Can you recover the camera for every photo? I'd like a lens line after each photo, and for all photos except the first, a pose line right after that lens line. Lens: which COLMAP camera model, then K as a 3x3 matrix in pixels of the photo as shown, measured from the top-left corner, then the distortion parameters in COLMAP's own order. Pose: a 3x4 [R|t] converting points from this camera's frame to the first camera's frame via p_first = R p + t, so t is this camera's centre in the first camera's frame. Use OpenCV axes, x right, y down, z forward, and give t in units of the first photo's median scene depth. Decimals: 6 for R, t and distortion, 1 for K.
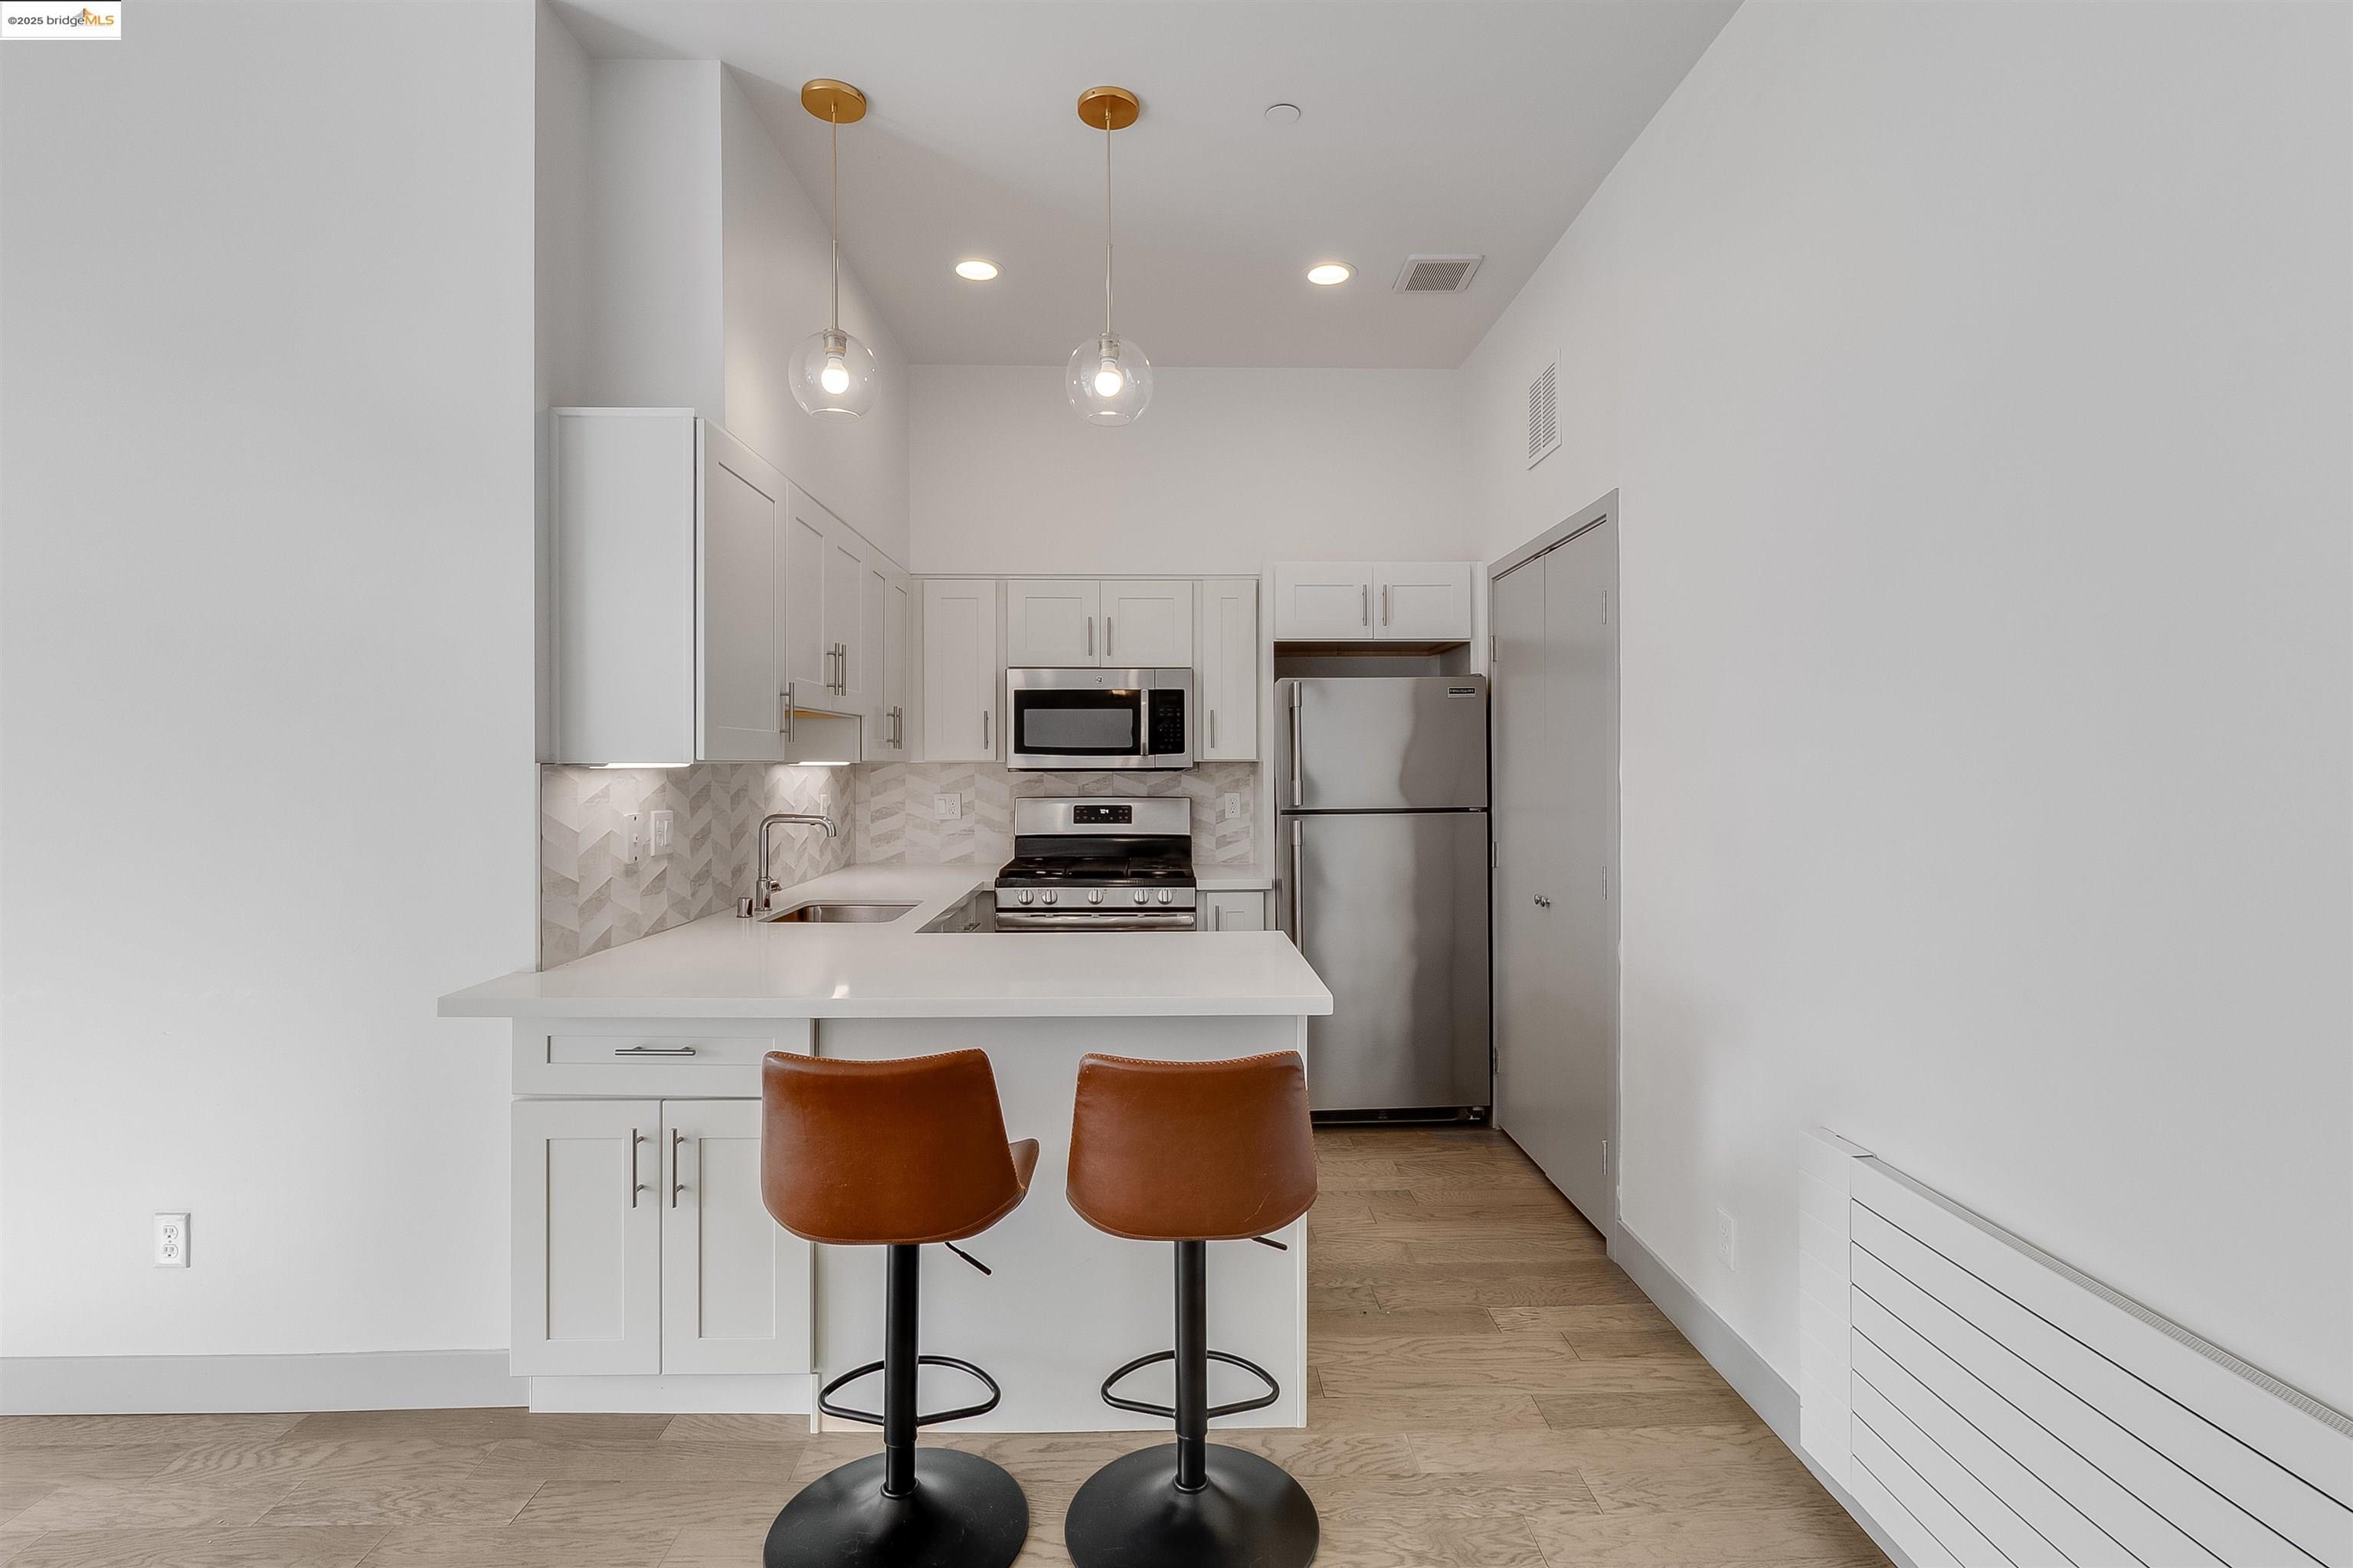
lens RADIAL K [[1087.2, 0, 1172.9], [0, 1087.2, 770.5], [0, 0, 1]] dist [-0.002073, -0.000739]
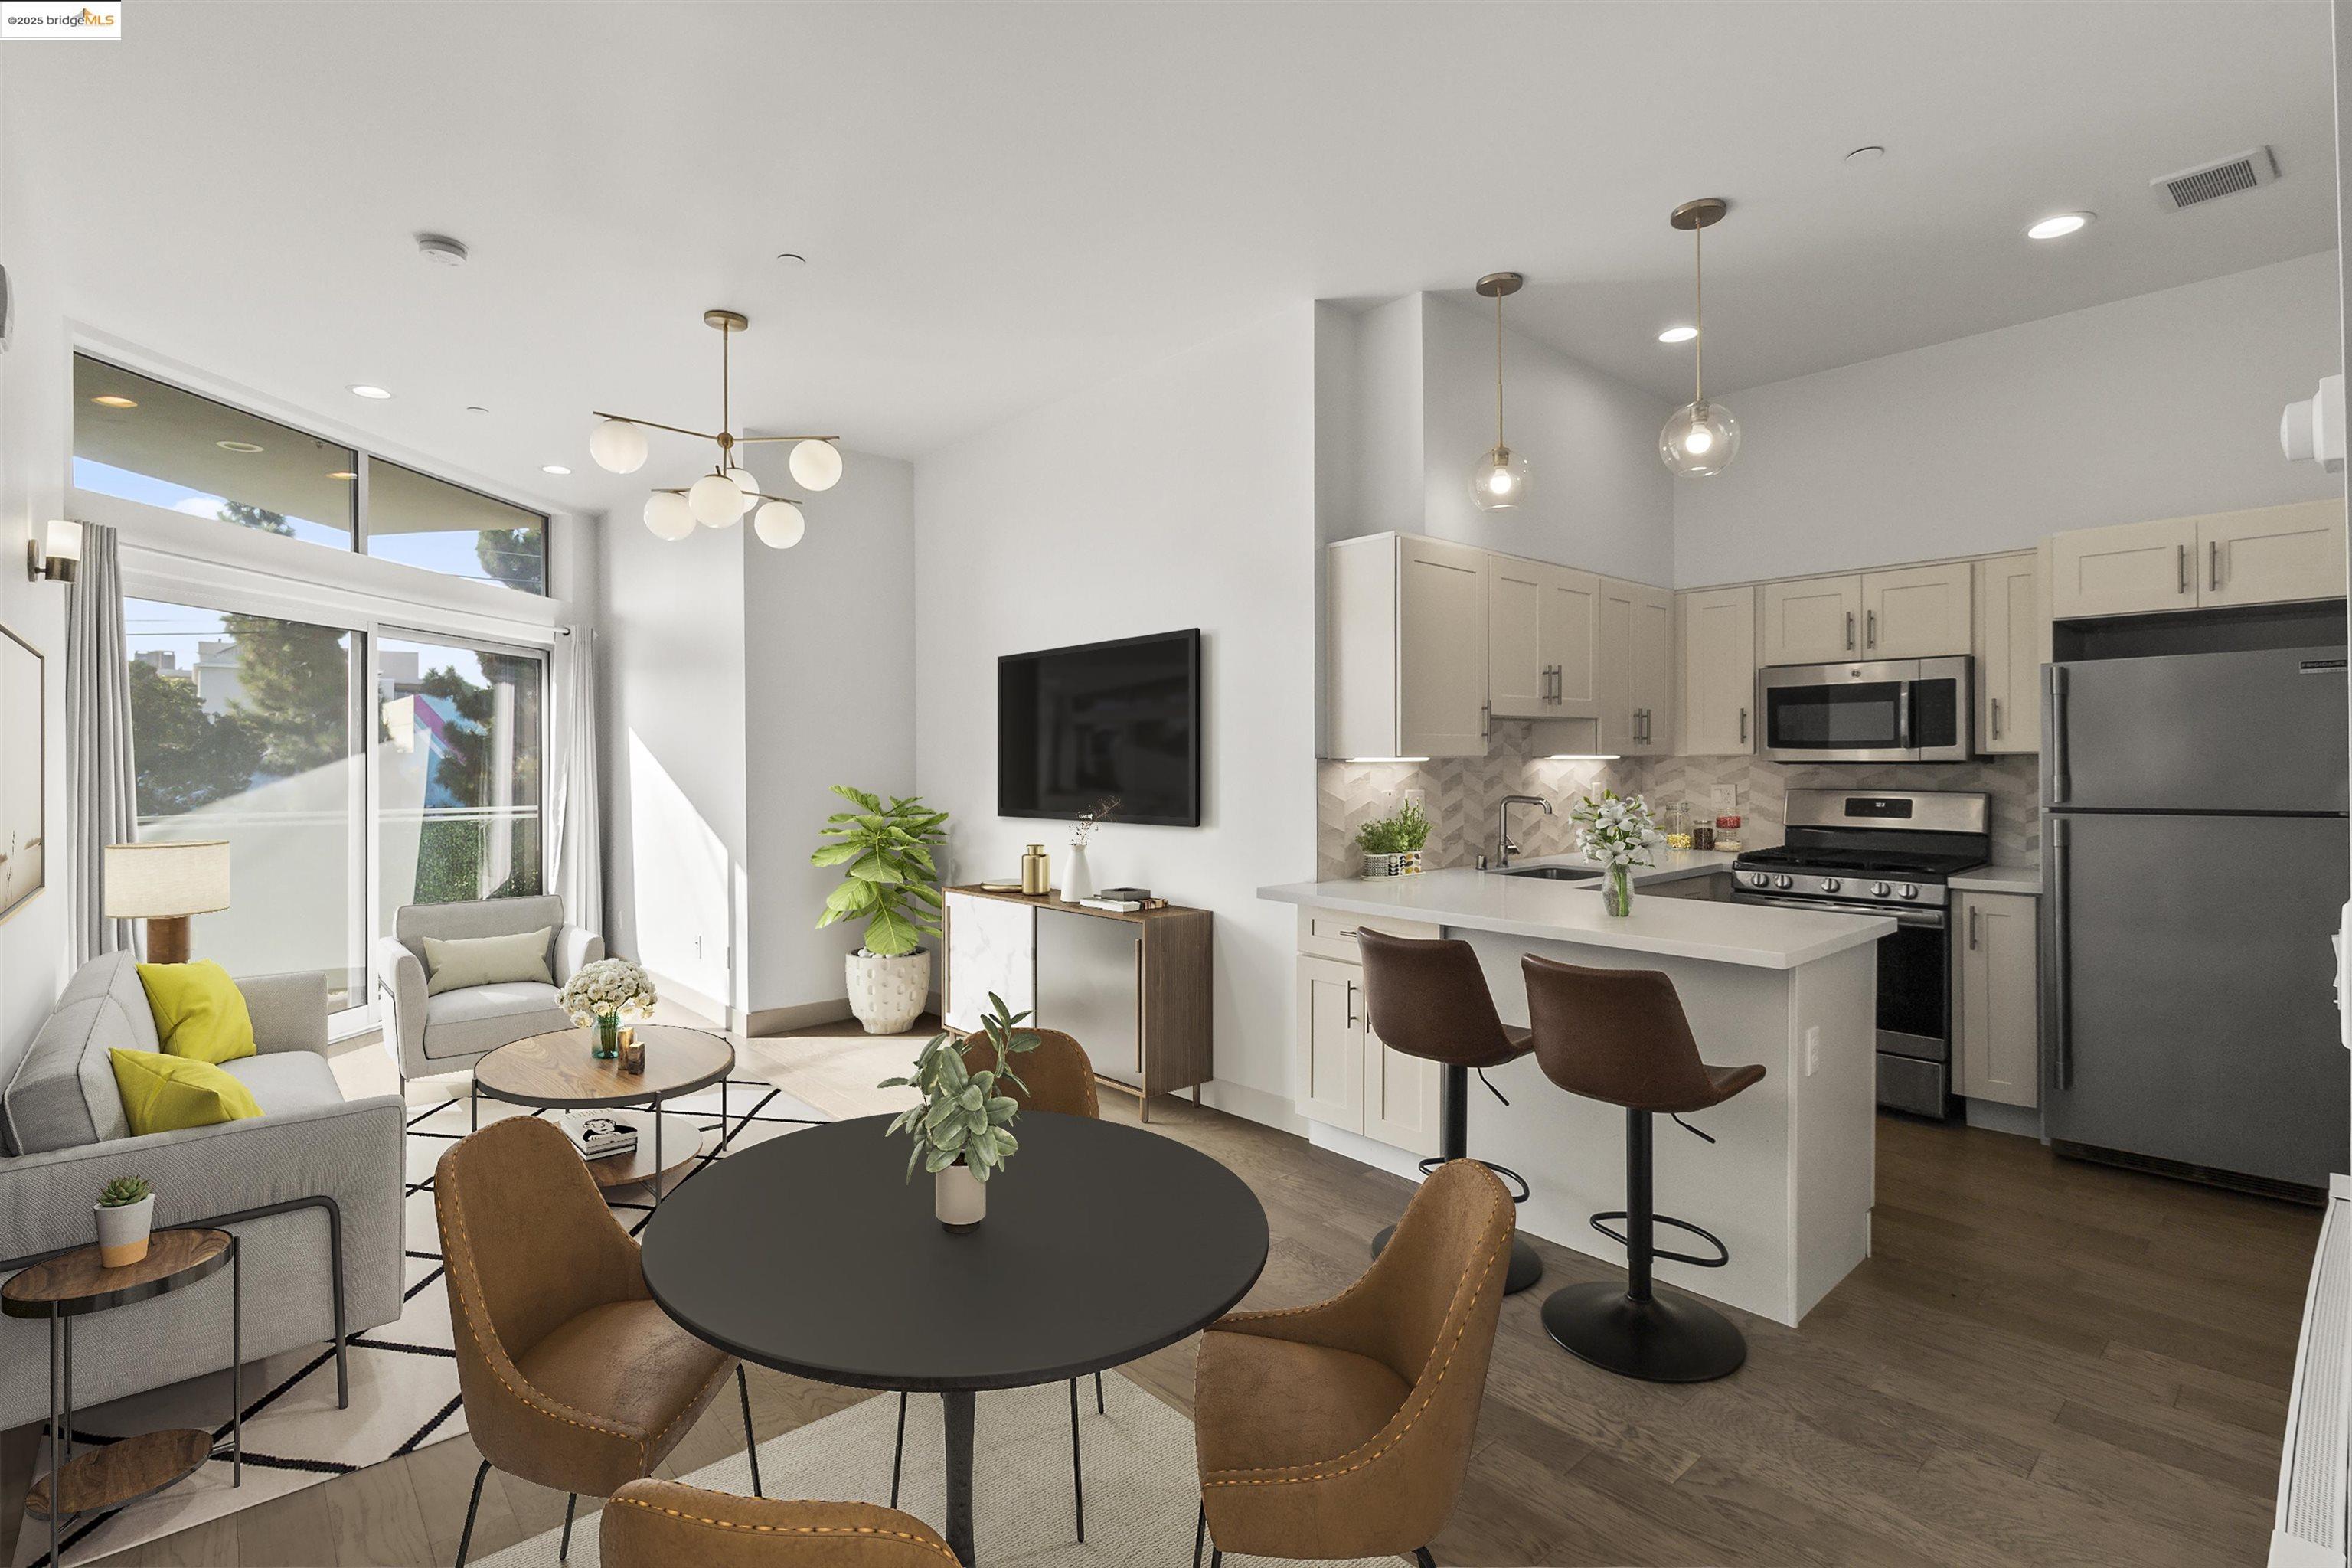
lens RADIAL K [[1095.5, 0, 1193.1], [0, 1095.5, 759.0], [0, 0, 1]] dist [-0.004100, -0.001009]
pose [[0.655658, 0.000036, -0.755058, 0.314751], [-0.001826, 0.999997, -0.001538, -0.001599], [0.755055, 0.002387, 0.655657, -0.139962]]
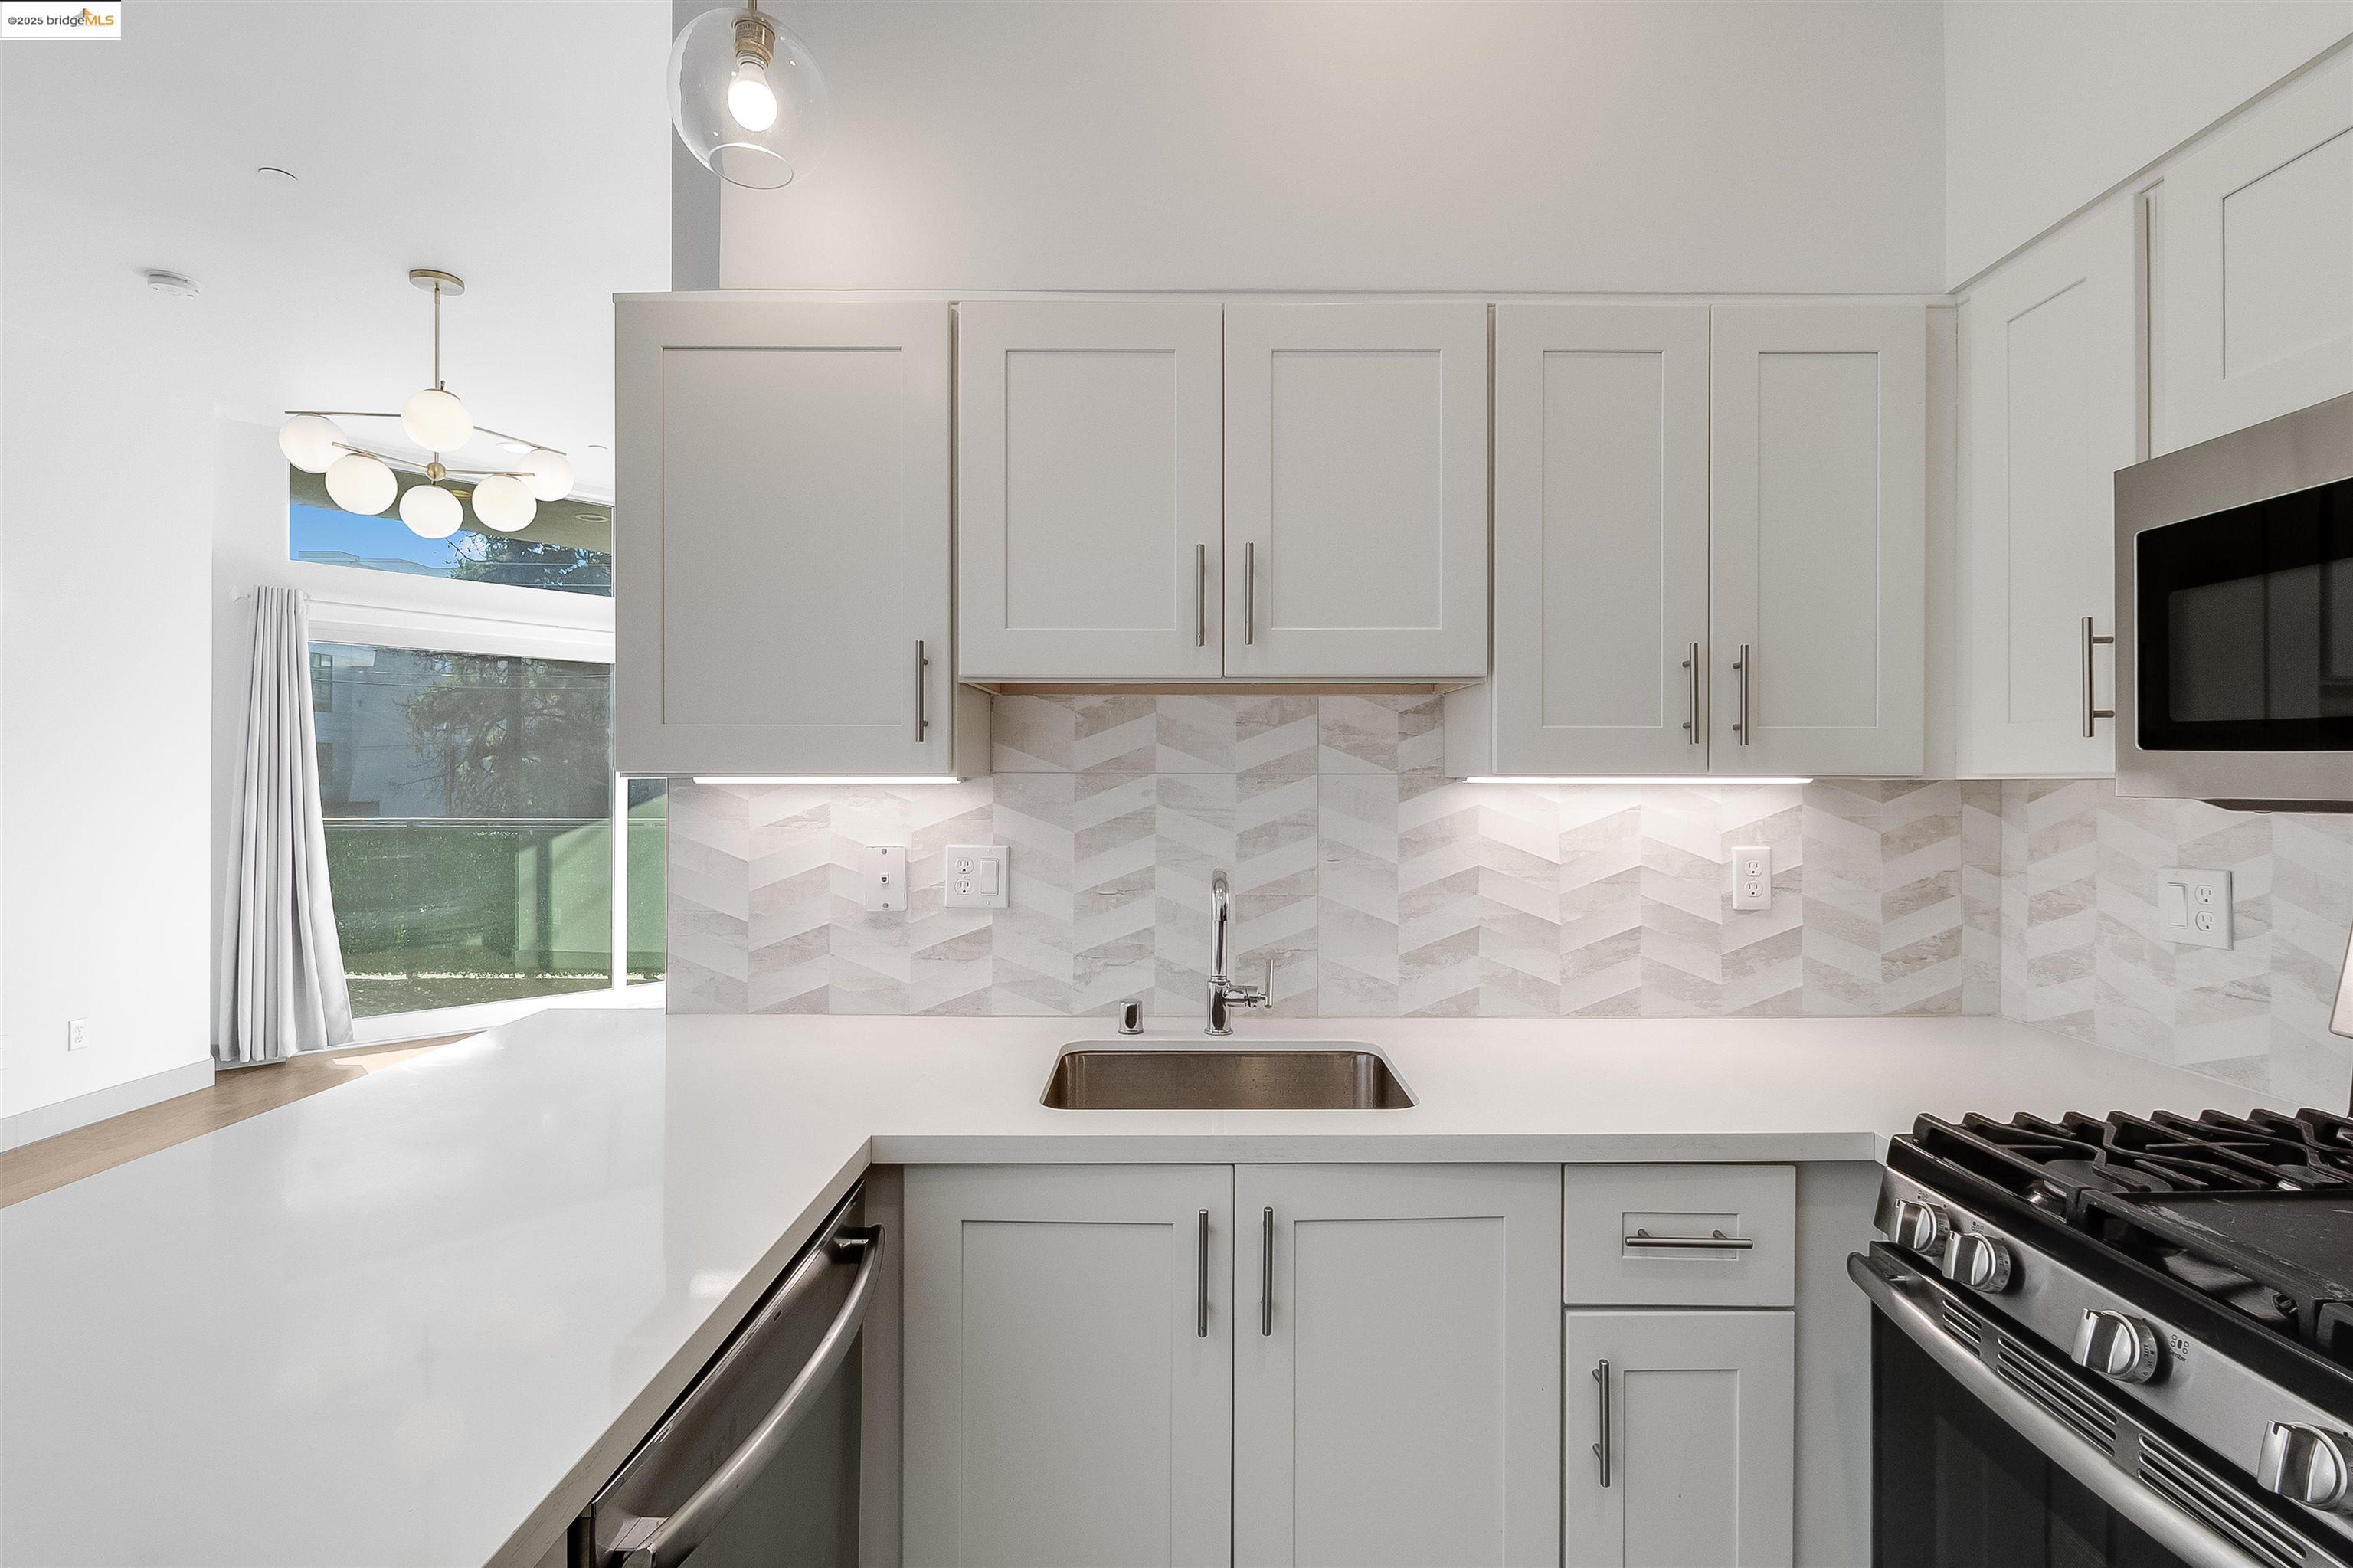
lens RADIAL K [[1096.7, 0, 1188.1], [0, 1096.7, 785.4], [0, 0, 1]] dist [-0.000780, -0.000769]
pose [[-0.016784, 0.005201, -0.999846, 0.165433], [-0.009131, 0.999944, 0.005355, -0.004708], [0.999817, 0.009219, -0.016736, 0.794932]]
